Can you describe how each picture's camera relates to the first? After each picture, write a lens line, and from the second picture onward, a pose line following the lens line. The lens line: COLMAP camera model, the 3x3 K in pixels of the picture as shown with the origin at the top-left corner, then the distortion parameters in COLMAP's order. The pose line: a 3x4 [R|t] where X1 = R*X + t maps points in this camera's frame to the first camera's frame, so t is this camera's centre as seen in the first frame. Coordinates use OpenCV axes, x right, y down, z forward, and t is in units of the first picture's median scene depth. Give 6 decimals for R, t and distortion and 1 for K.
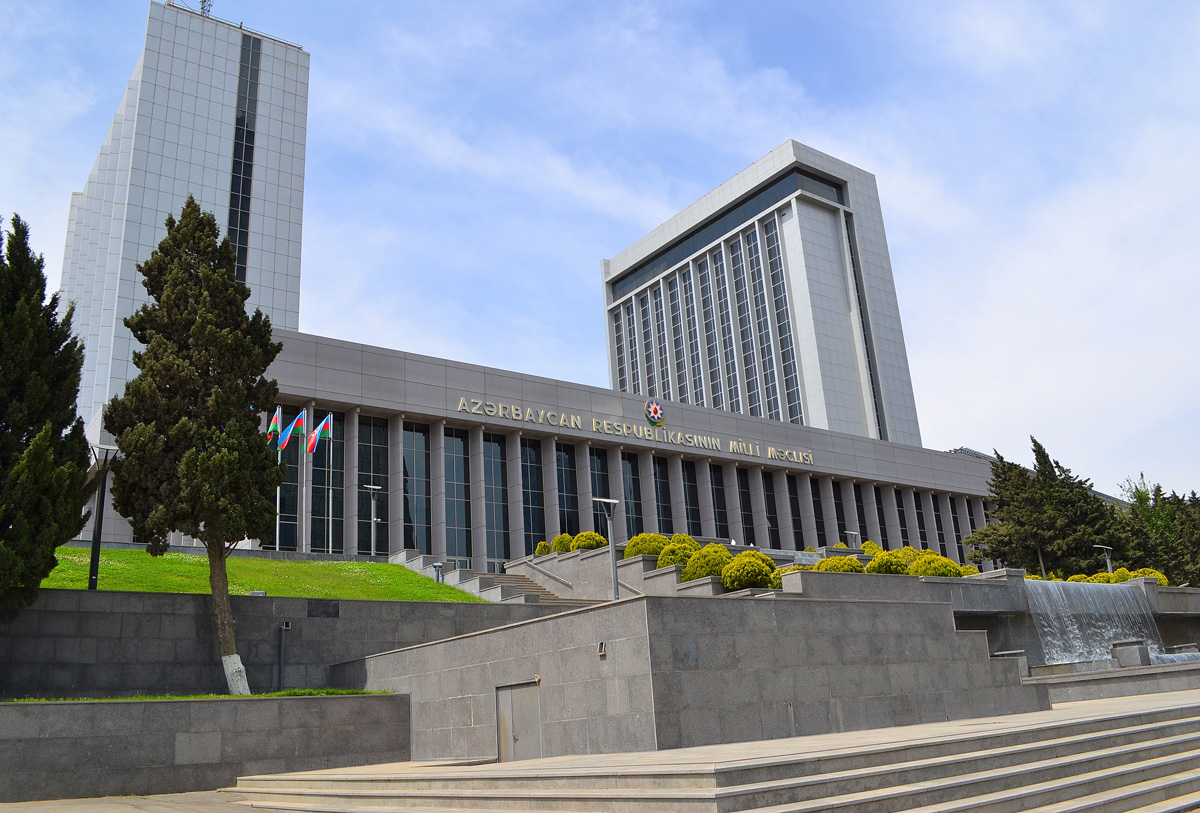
lens RADIAL K [[999.4, 0, 603.5], [0, 999.4, 414.3], [0, 0, 1]] dist [-0.069303, -0.001550]
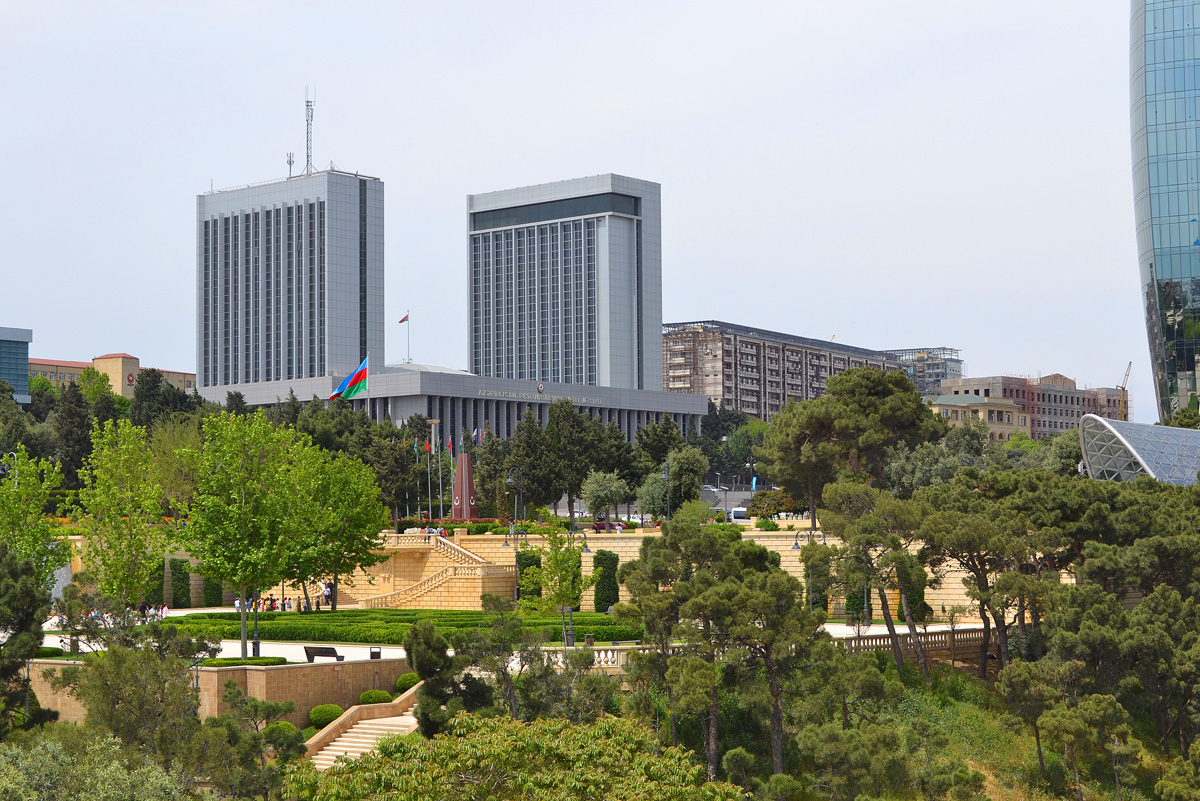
lens RADIAL K [[2056.9, 0, 610.4], [0, 2056.9, 407.2], [0, 0, 1]] dist [0.035687, 0.000000]
pose [[0.968705, 0.074893, 0.236645, -0.572778], [-0.126066, 0.969723, 0.209155, -0.607360], [-0.213816, -0.232442, 0.948817, -2.255086]]
